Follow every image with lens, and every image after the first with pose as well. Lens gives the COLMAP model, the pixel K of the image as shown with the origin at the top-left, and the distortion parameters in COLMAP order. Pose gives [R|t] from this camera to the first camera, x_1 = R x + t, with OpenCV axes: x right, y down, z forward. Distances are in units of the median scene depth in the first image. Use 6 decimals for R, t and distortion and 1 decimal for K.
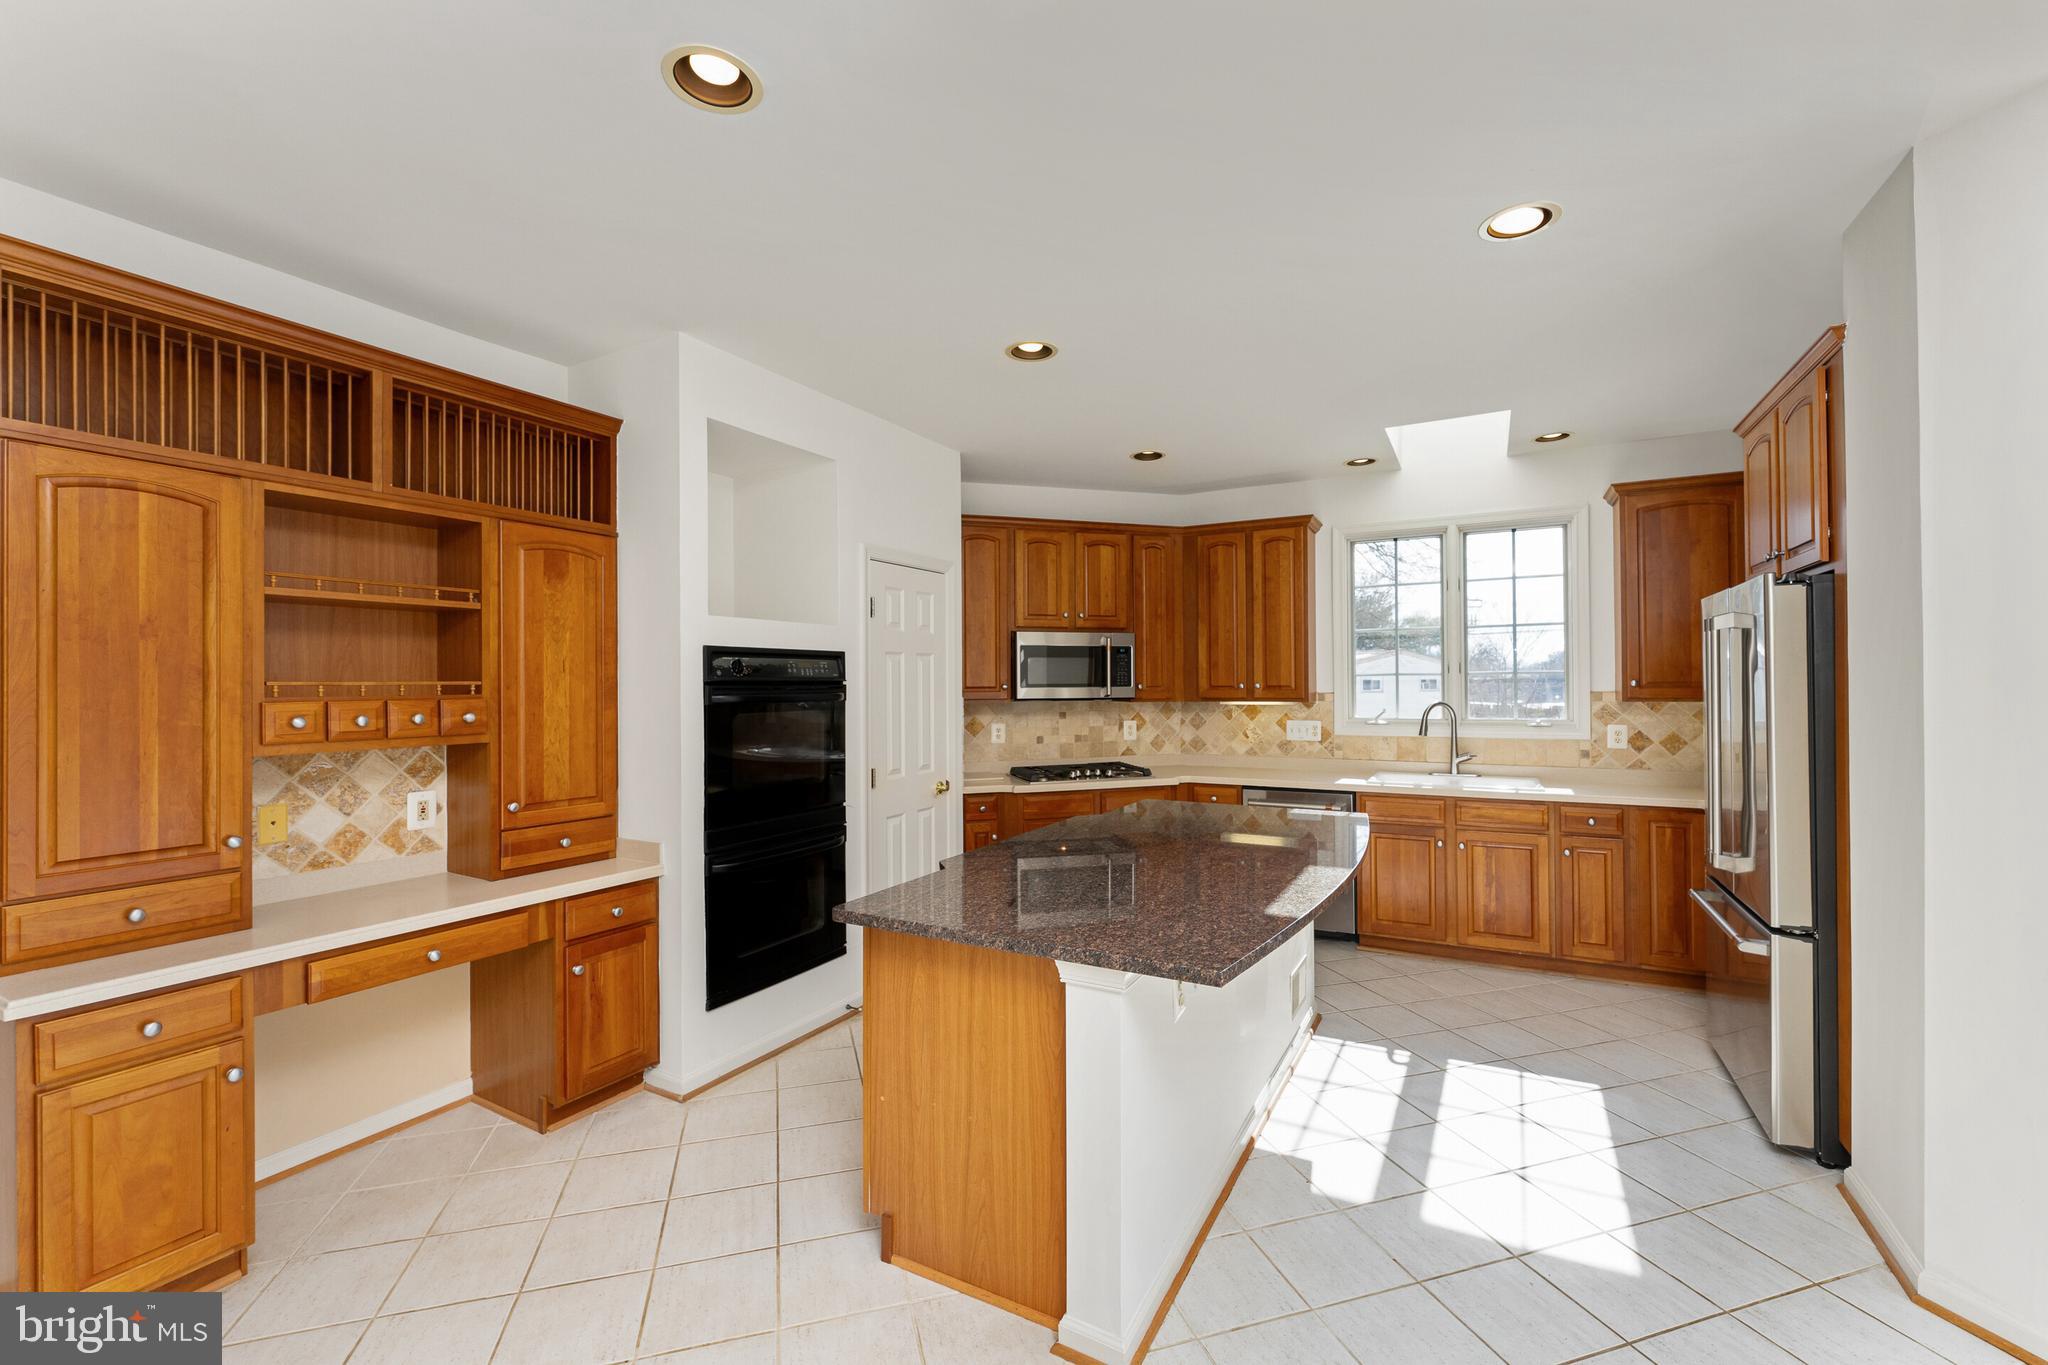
lens RADIAL K [[843.1, 0, 1024.0], [0, 843.1, 682.5], [0, 0, 1]] dist [-0.001888, -0.000462]
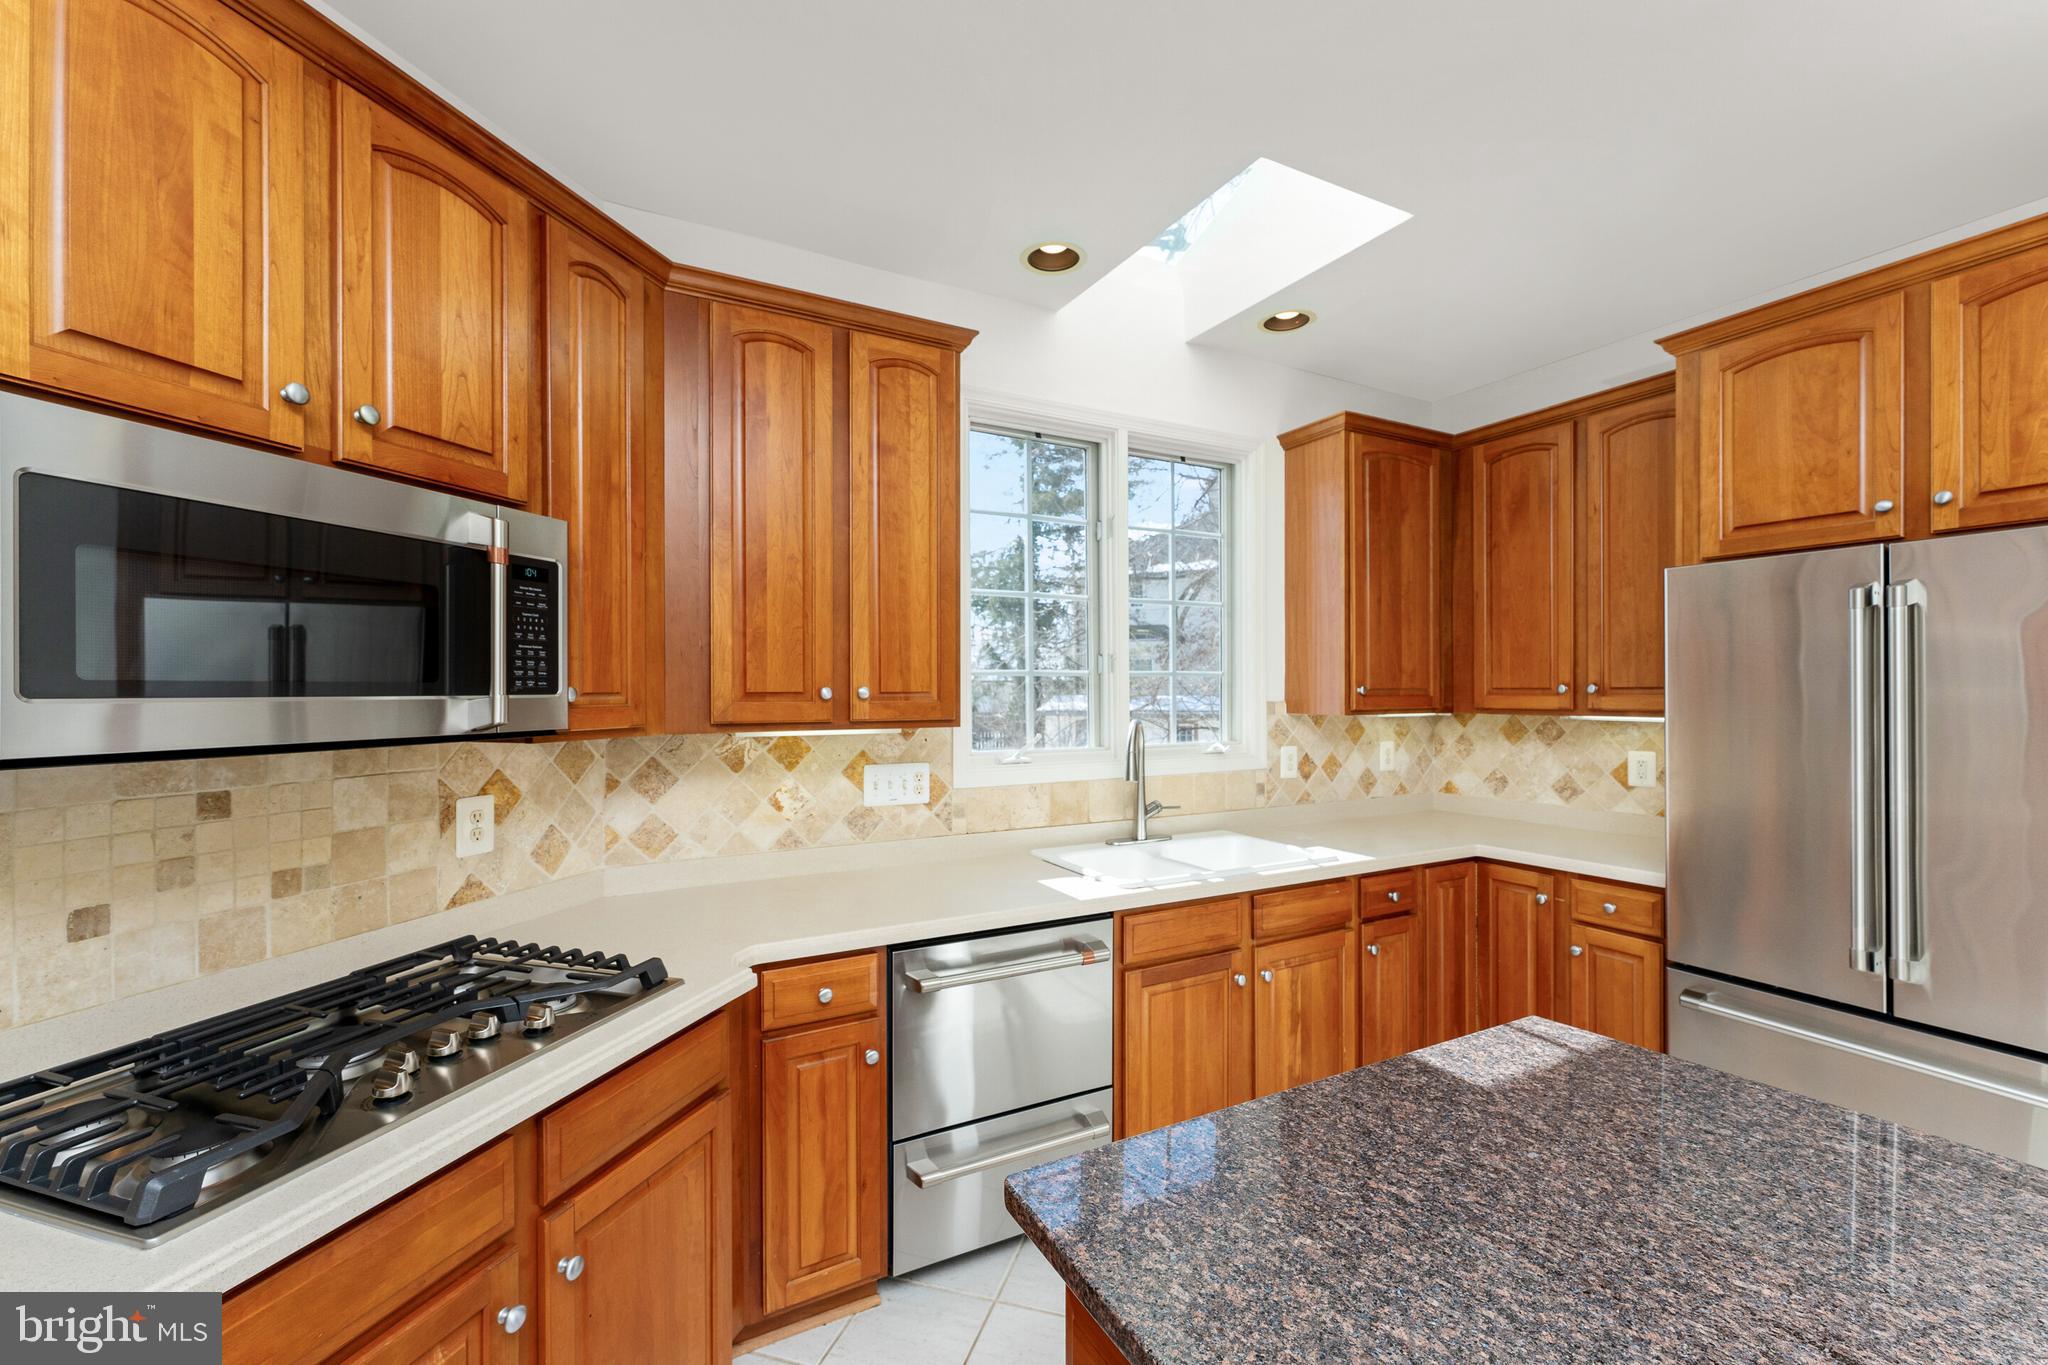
lens RADIAL K [[848.2, 0, 1024.0], [0, 848.2, 682.5], [0, 0, 1]] dist [0.000102, 0.000018]
pose [[0.529180, 0.011516, 0.848431, -0.055784], [-0.007573, 0.999932, -0.008850, 0.002807], [-0.848476, -0.001742, 0.529232, 0.848247]]
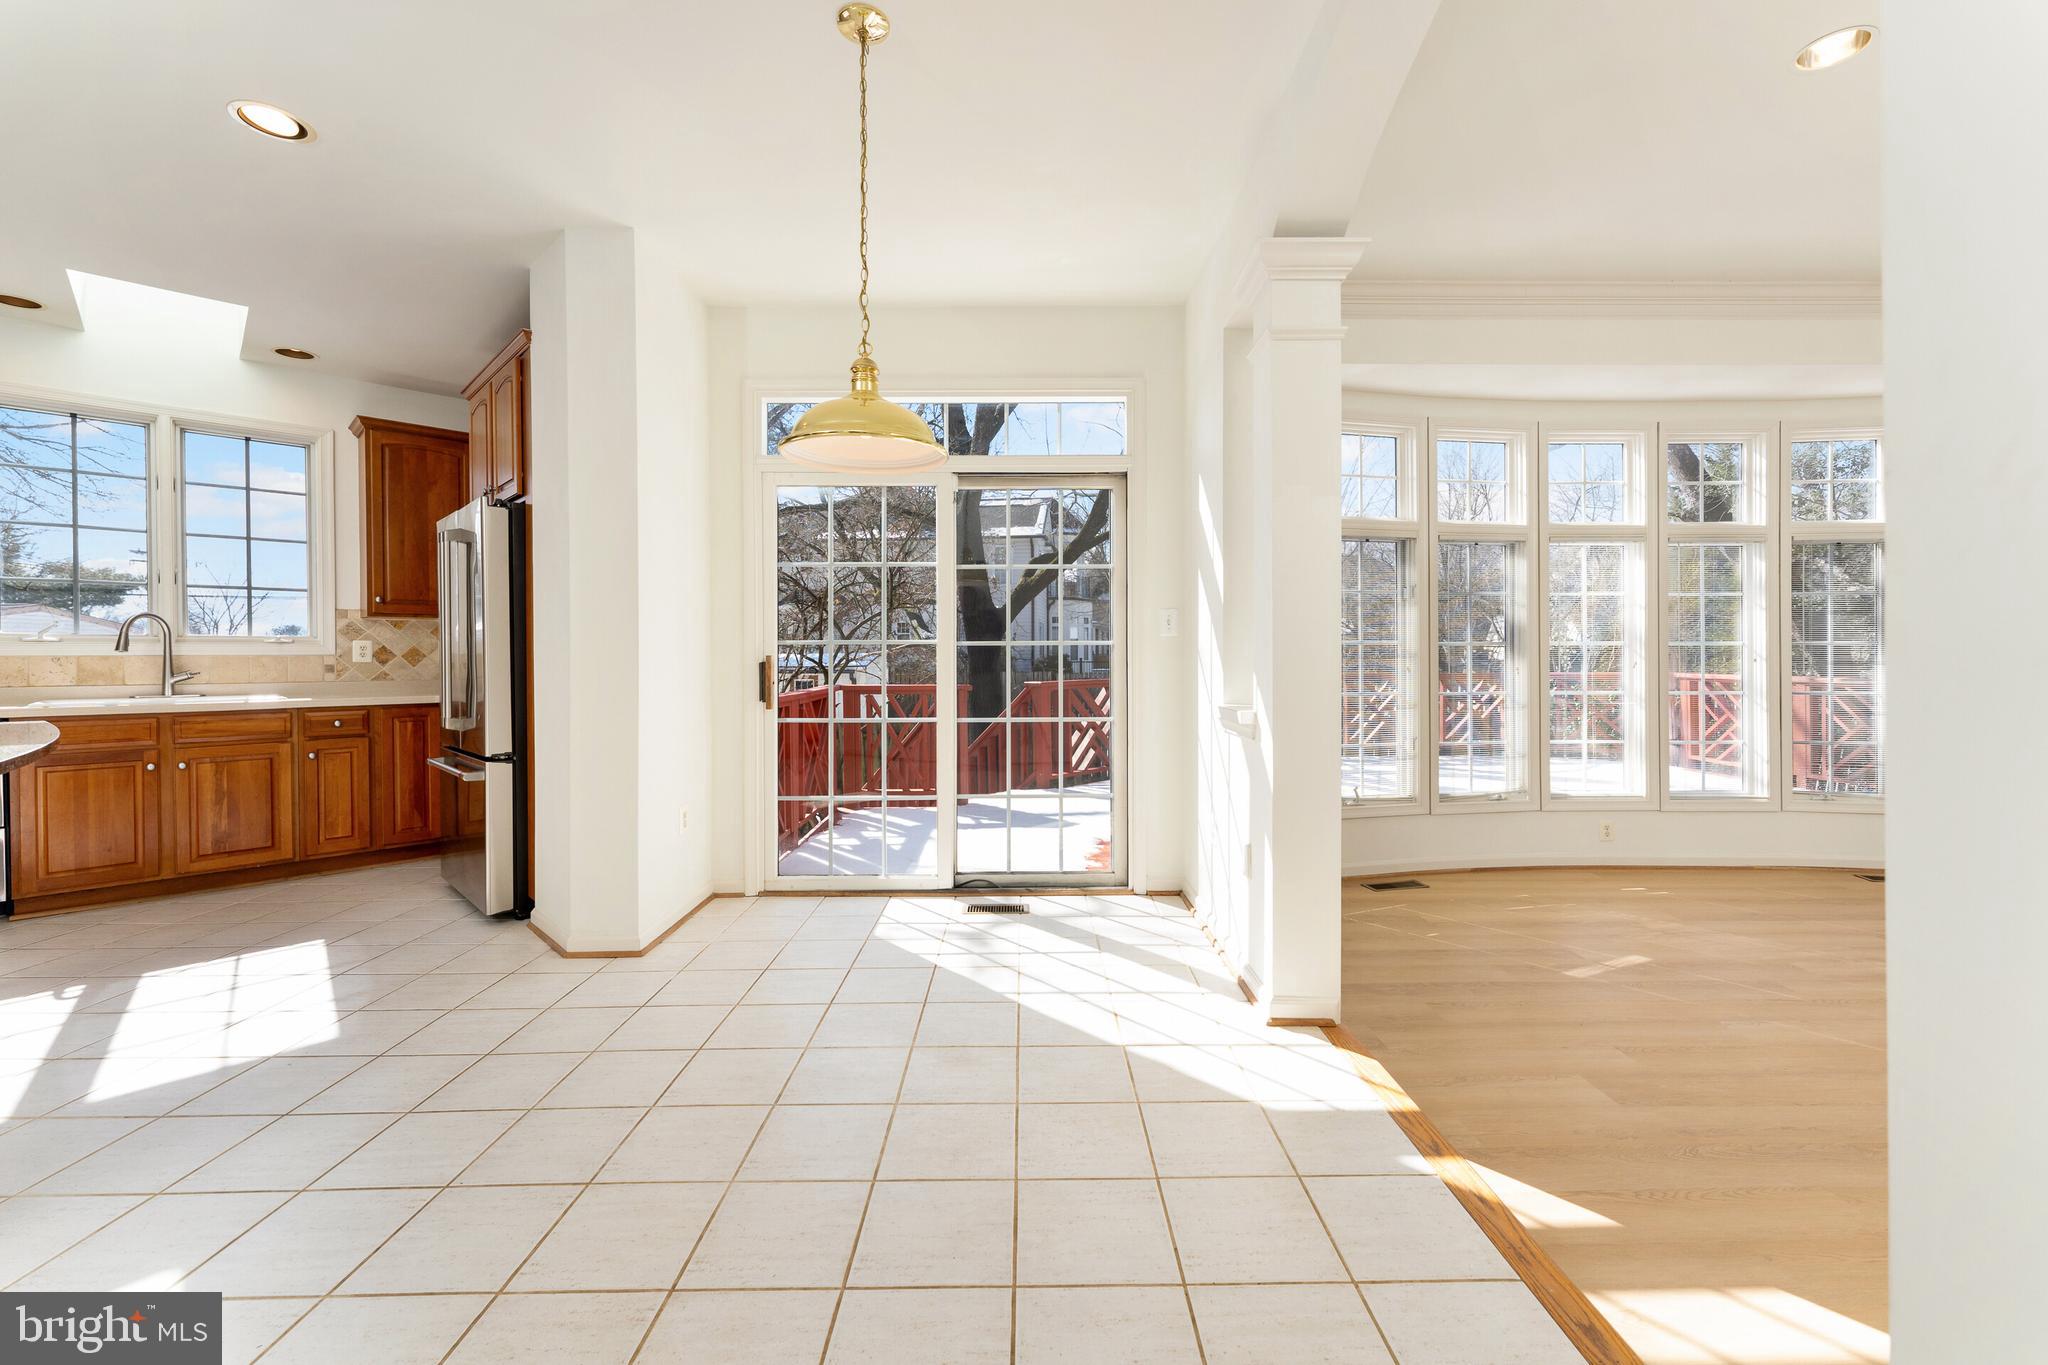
lens RADIAL K [[820.6, 0, 1032.8], [0, 820.6, 661.2], [0, 0, 1]] dist [0.001075, 0.000035]
pose [[0.263773, 0.000451, 0.964585, -0.096071], [-0.001668, 0.999999, -0.000012, 0.080016], [-0.964583, -0.001605, 0.263774, -0.123014]]
